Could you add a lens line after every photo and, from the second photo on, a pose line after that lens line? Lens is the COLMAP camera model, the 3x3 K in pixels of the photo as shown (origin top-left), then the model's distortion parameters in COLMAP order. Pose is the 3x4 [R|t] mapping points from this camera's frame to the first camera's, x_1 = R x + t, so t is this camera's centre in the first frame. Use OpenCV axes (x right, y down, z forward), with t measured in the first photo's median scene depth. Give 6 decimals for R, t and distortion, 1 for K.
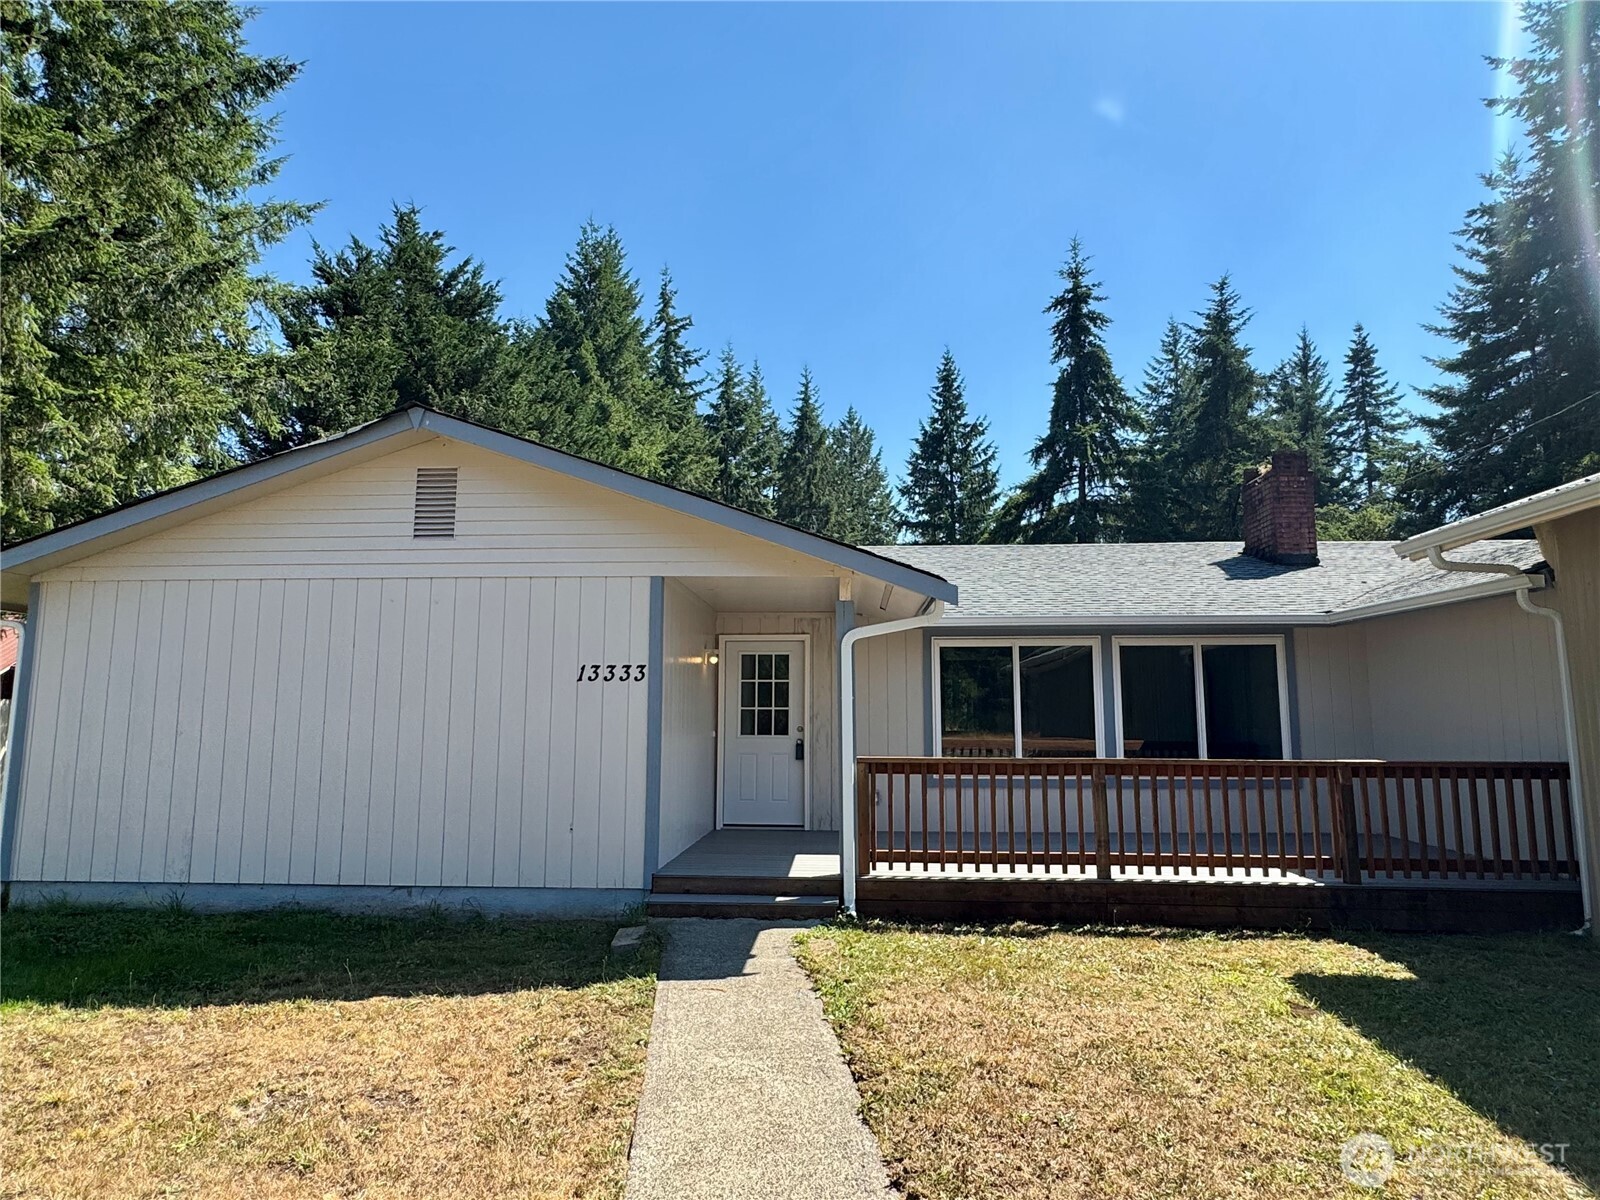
lens RADIAL K [[947.3, 0, 791.5], [0, 947.3, 600.5], [0, 0, 1]] dist [0.002197, -0.004041]
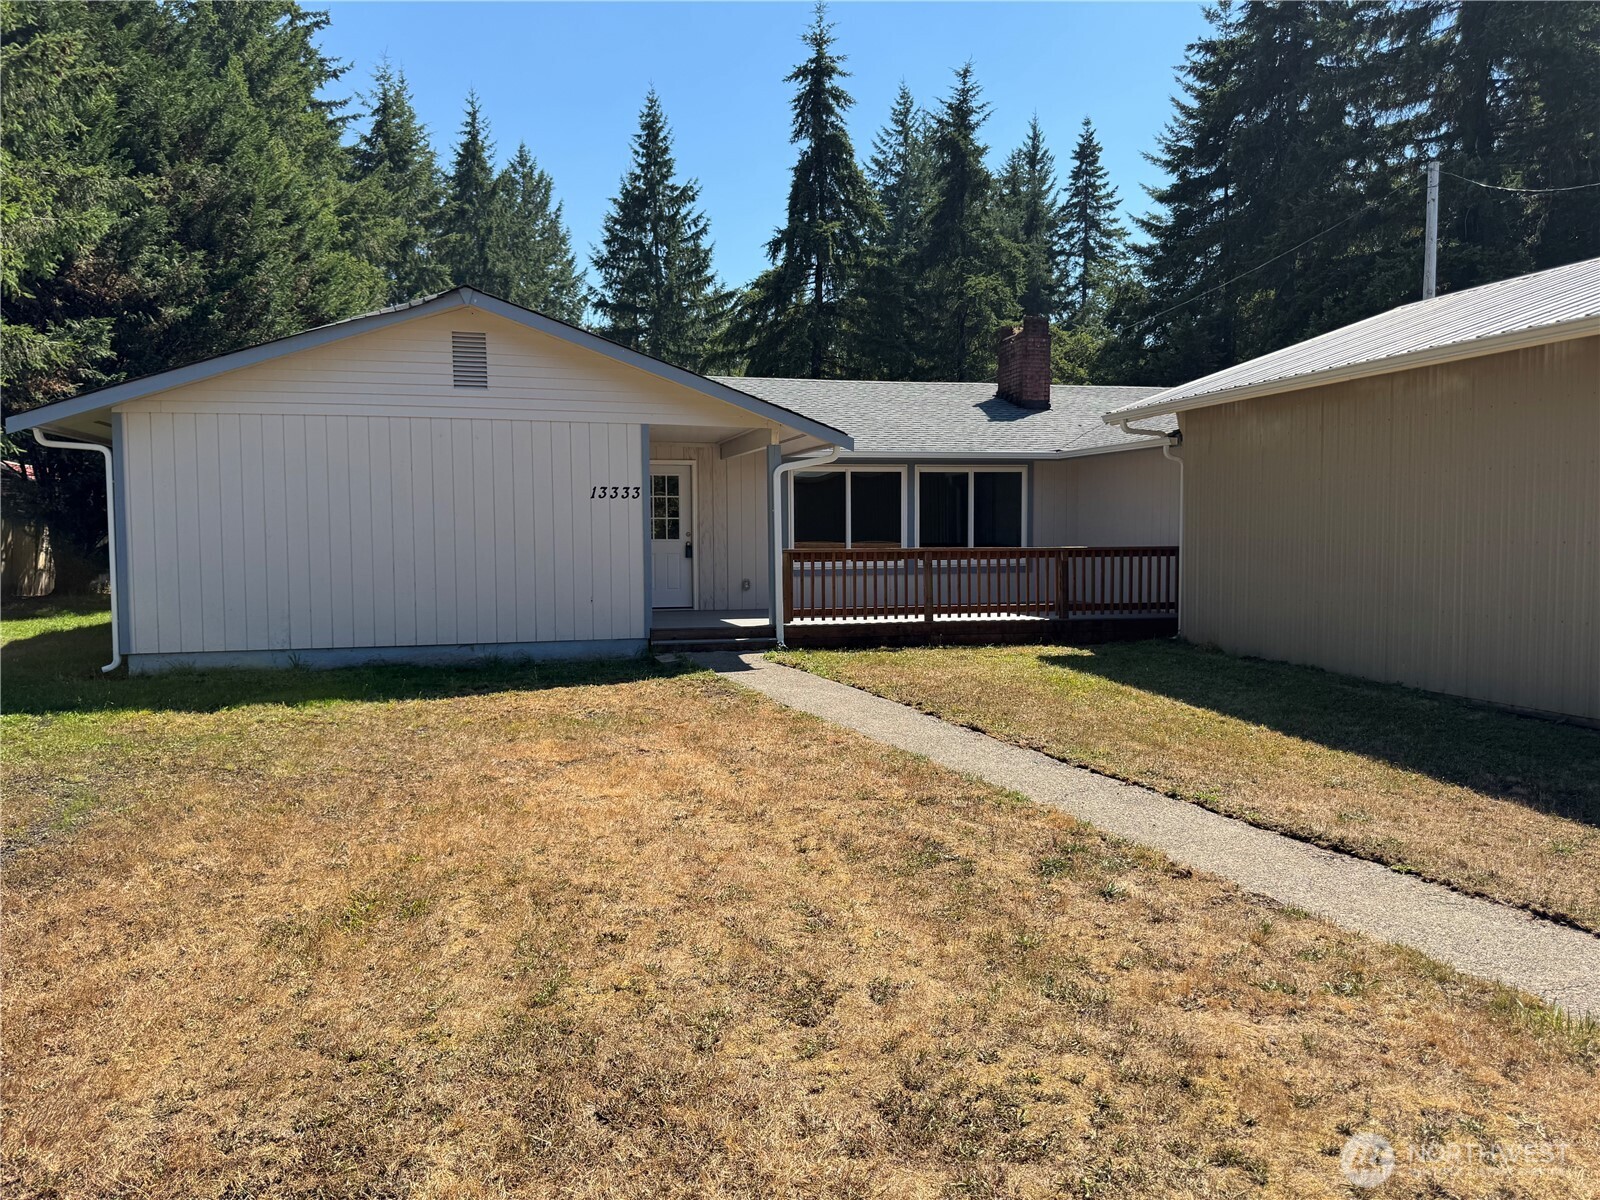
lens RADIAL K [[1143.3, 0, 803.5], [0, 1143.3, 604.6], [0, 0, 1]] dist [0.041132, -0.052392]
pose [[0.948448, -0.026140, 0.315854, -0.080259], [-0.032511, 0.983312, 0.179000, -0.012667], [-0.315262, -0.180041, 0.931770, -0.122461]]
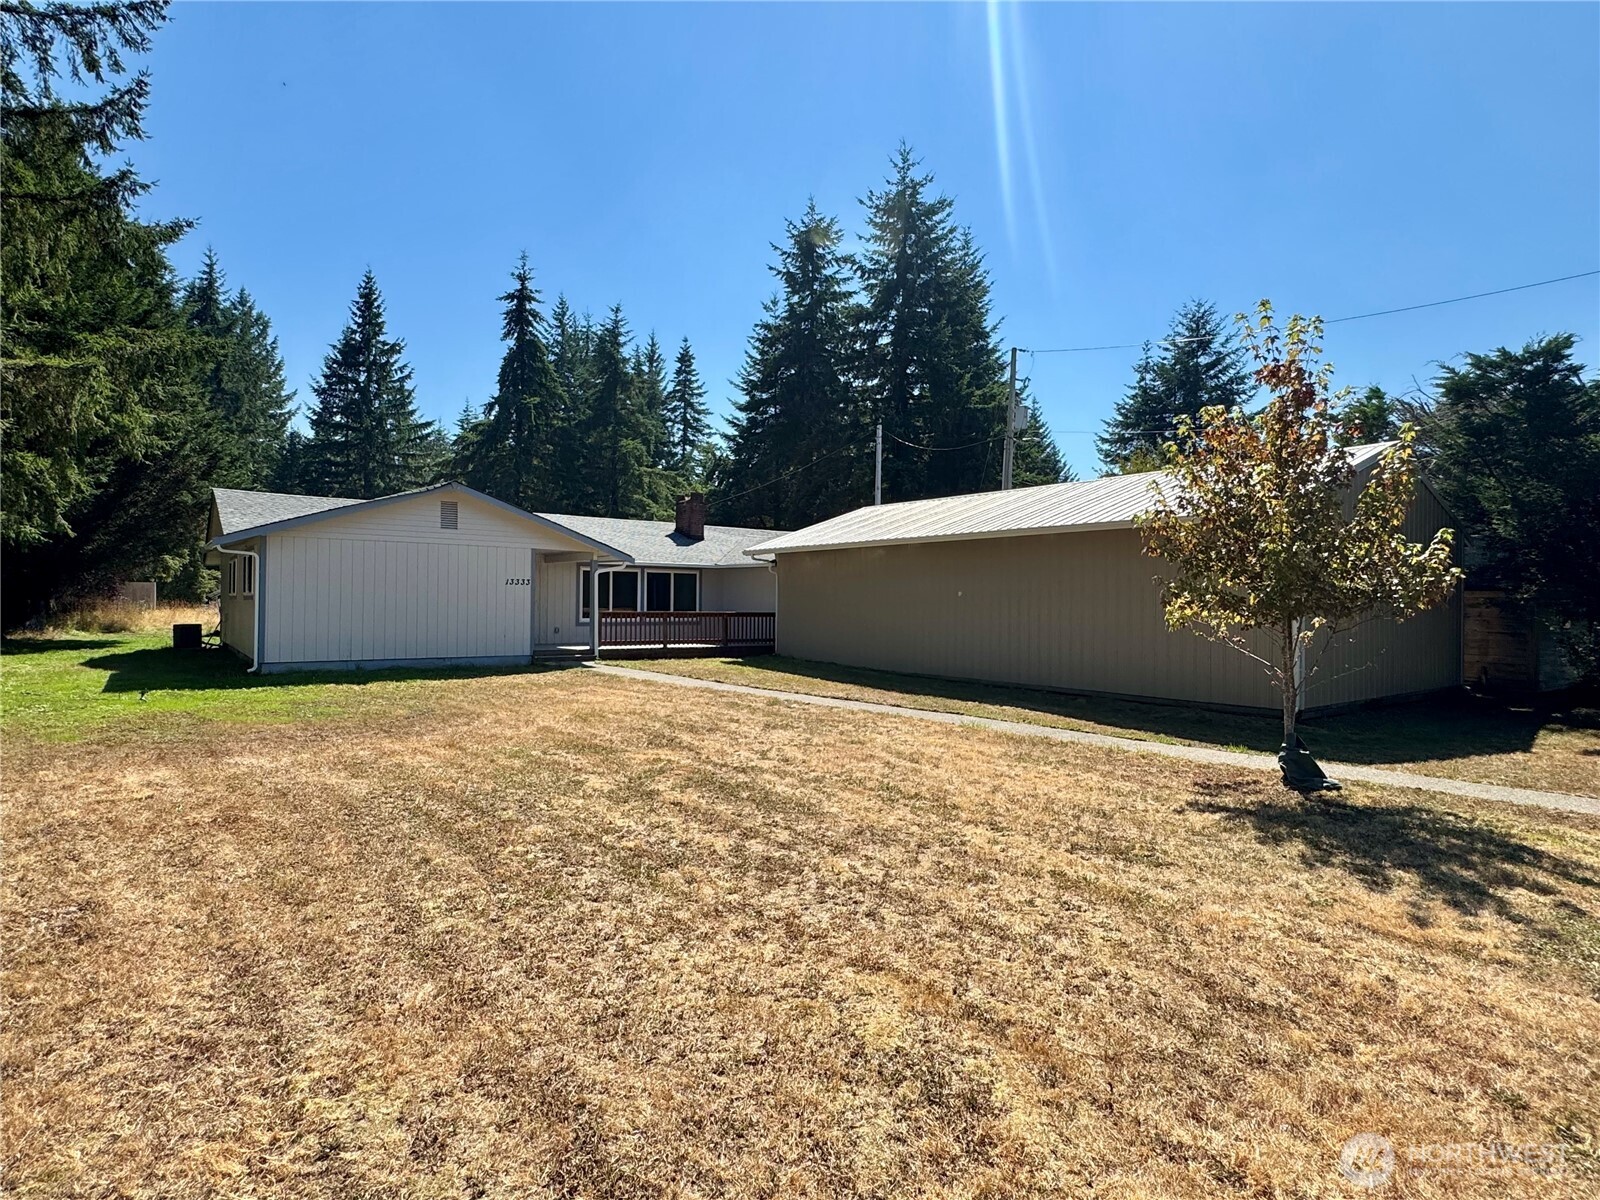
lens RADIAL K [[844.8, 0, 796.9], [0, 844.8, 607.5], [0, 0, 1]] dist [-0.002266, -0.001665]
pose [[0.755896, 0.005124, 0.654671, -0.209802], [-0.091407, 0.991001, 0.097784, -0.029641], [-0.648279, -0.133757, 0.749562, -0.250485]]
